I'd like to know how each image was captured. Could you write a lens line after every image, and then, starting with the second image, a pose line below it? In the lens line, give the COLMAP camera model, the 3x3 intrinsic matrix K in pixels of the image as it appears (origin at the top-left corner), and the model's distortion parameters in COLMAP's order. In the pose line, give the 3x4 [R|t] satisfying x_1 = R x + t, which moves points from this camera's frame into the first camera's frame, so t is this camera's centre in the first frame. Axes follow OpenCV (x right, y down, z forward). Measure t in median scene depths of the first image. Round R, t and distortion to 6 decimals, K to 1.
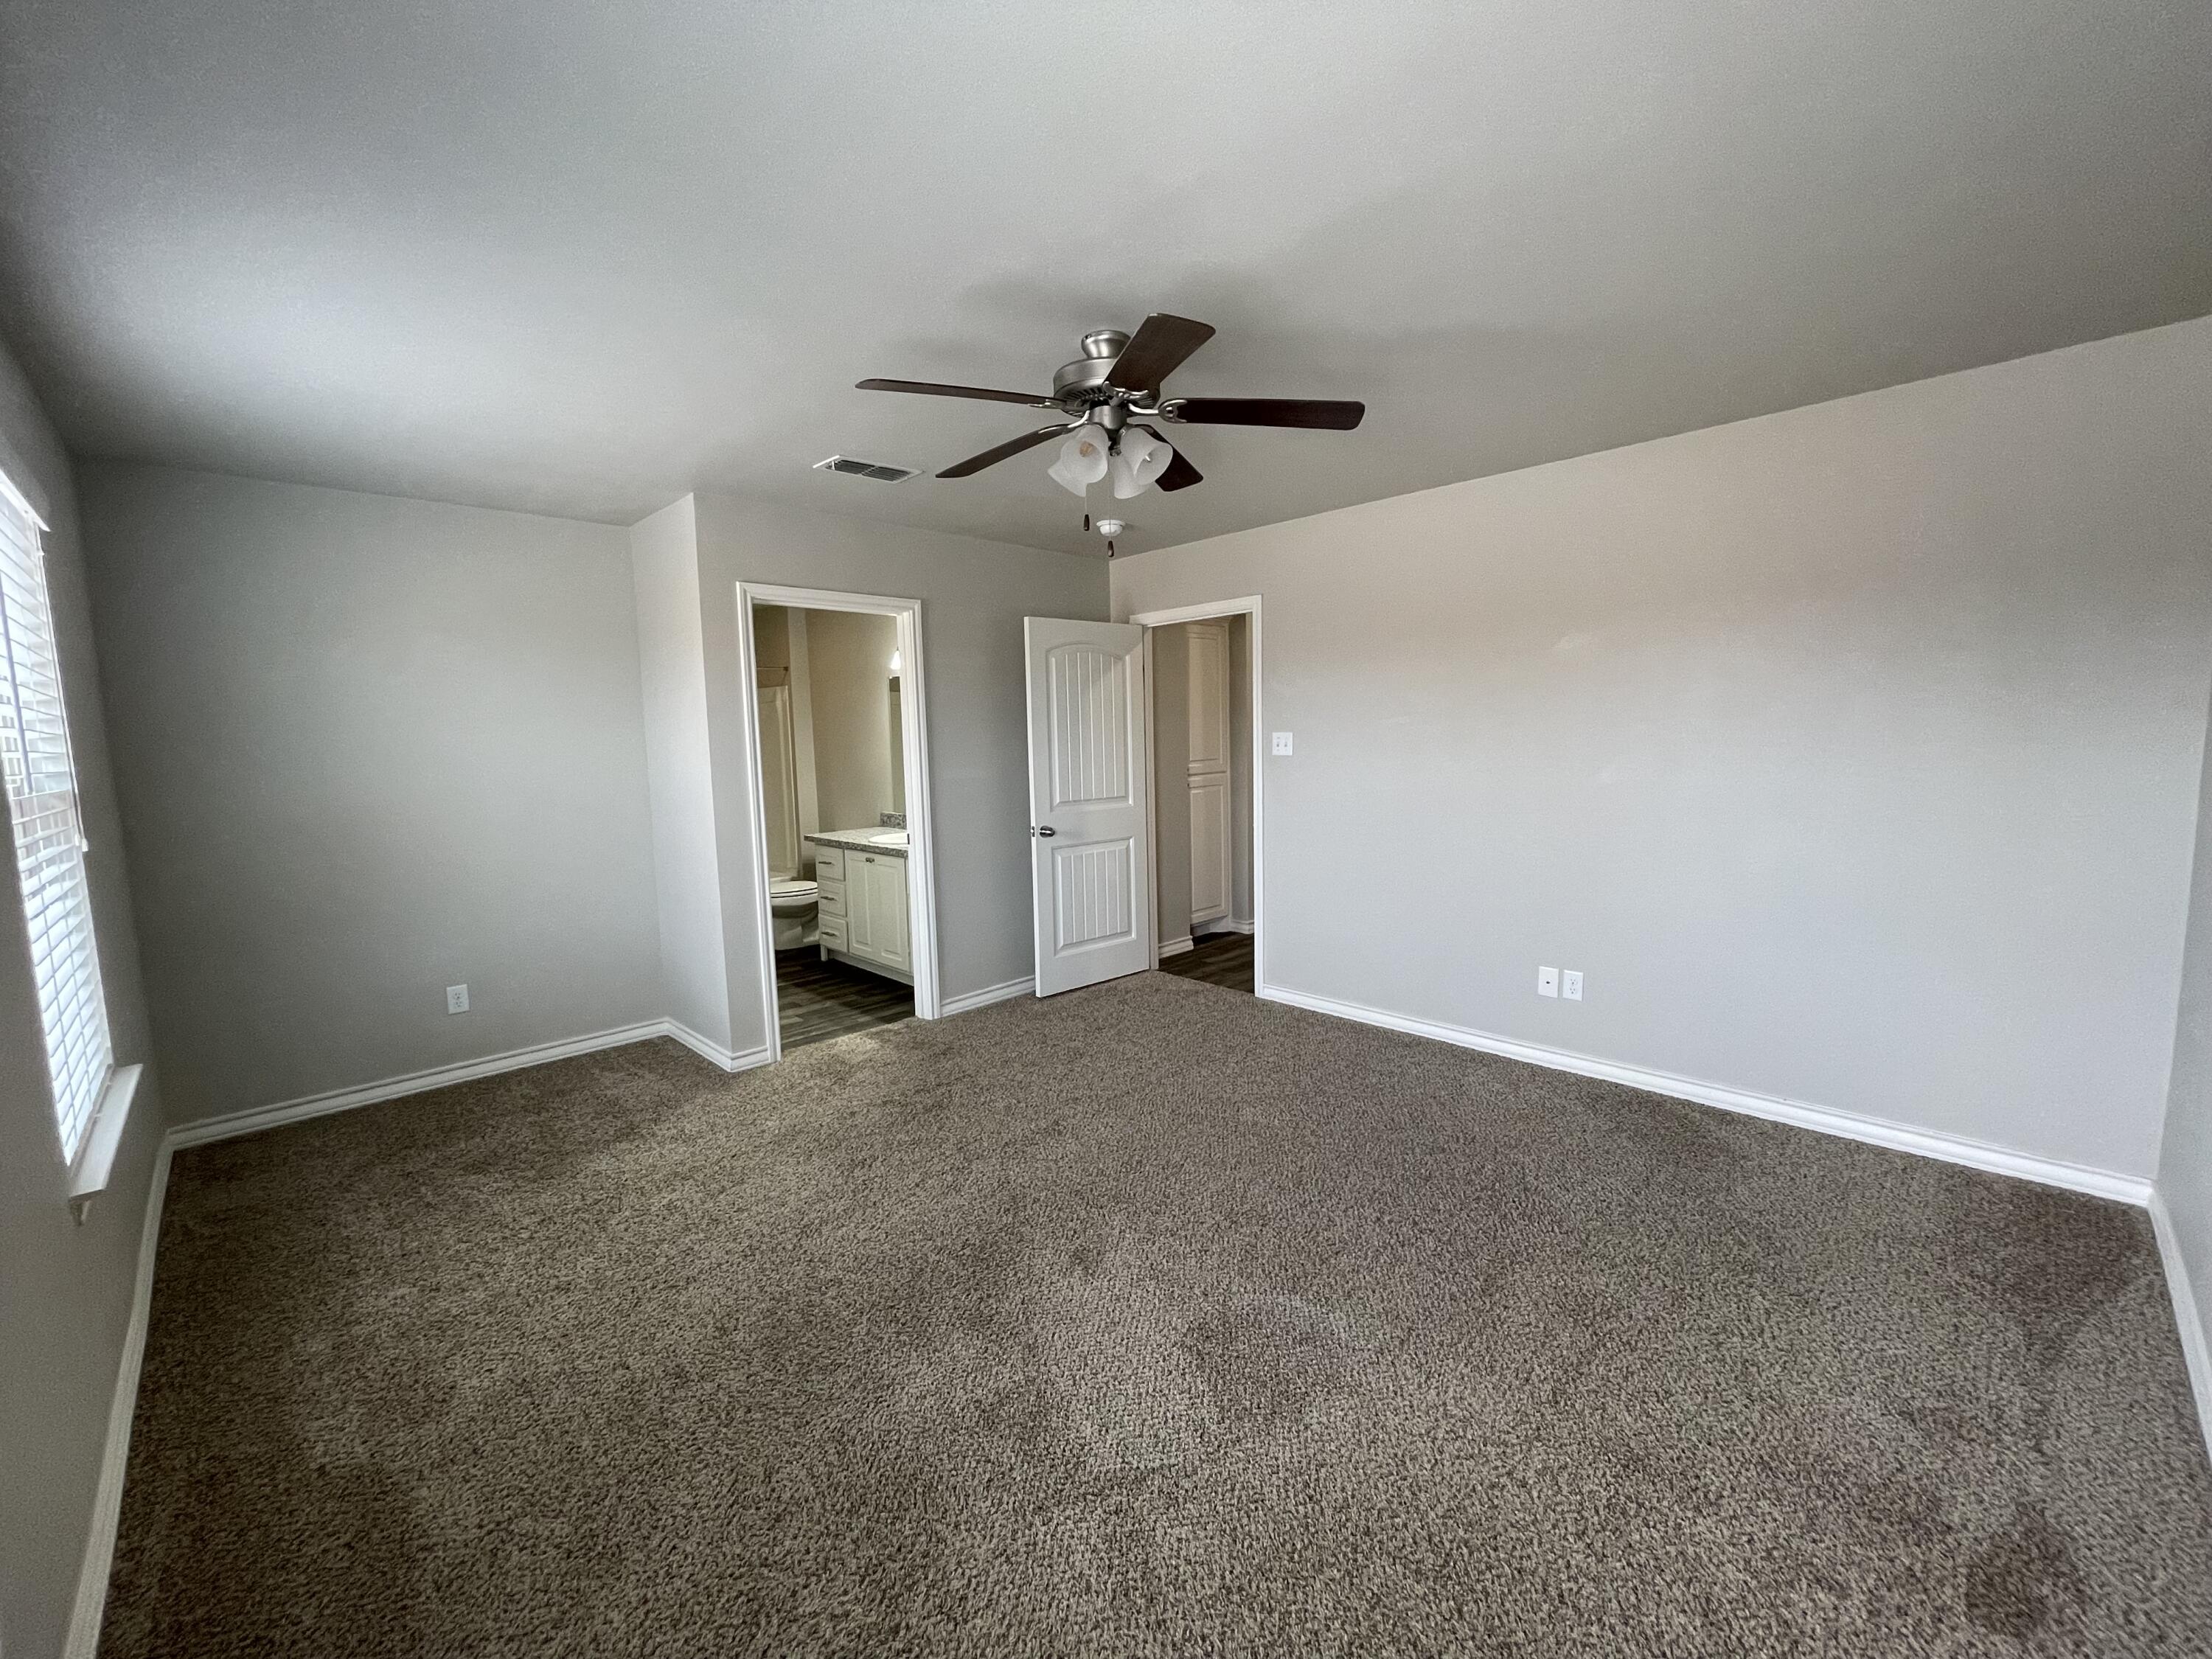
lens RADIAL K [[897.7, 0, 1102.9], [0, 897.7, 826.5], [0, 0, 1]] dist [-0.021624, 0.013628]
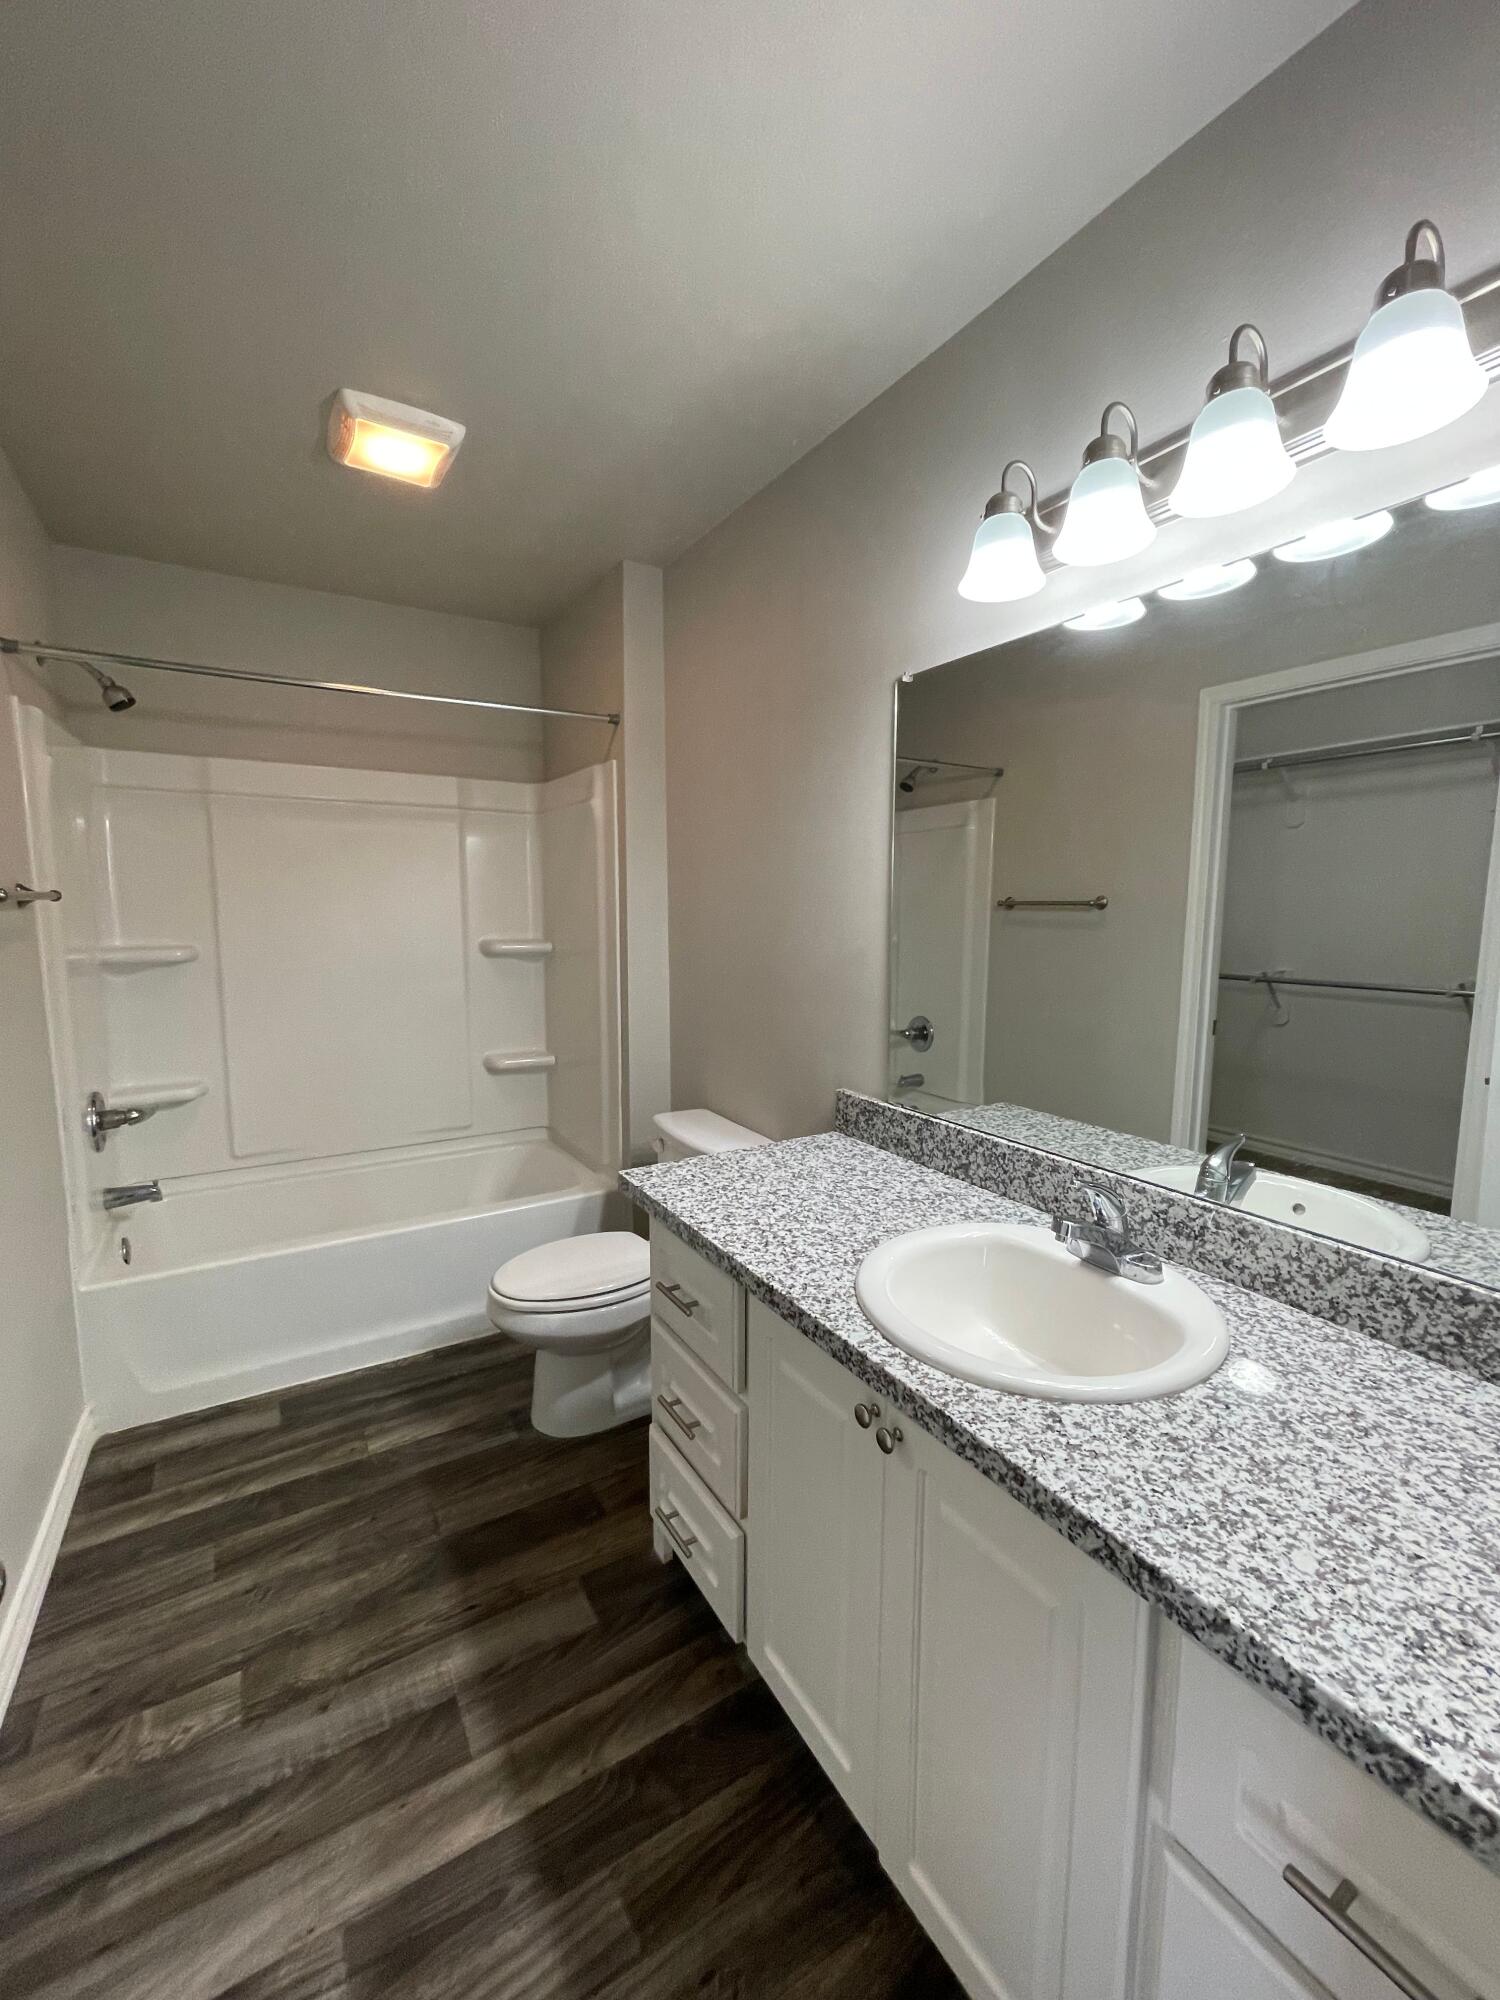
lens RADIAL K [[811.7, 0, 750.0], [0, 811.7, 1000.0], [0, 0, 1]] dist [-0.021624, 0.013628]
pose [[0.975318, 0.059204, -0.212720, -0.206666], [-0.056778, 0.998233, 0.017499, -0.051468], [0.213380, -0.004989, 0.976956, 0.659280]]
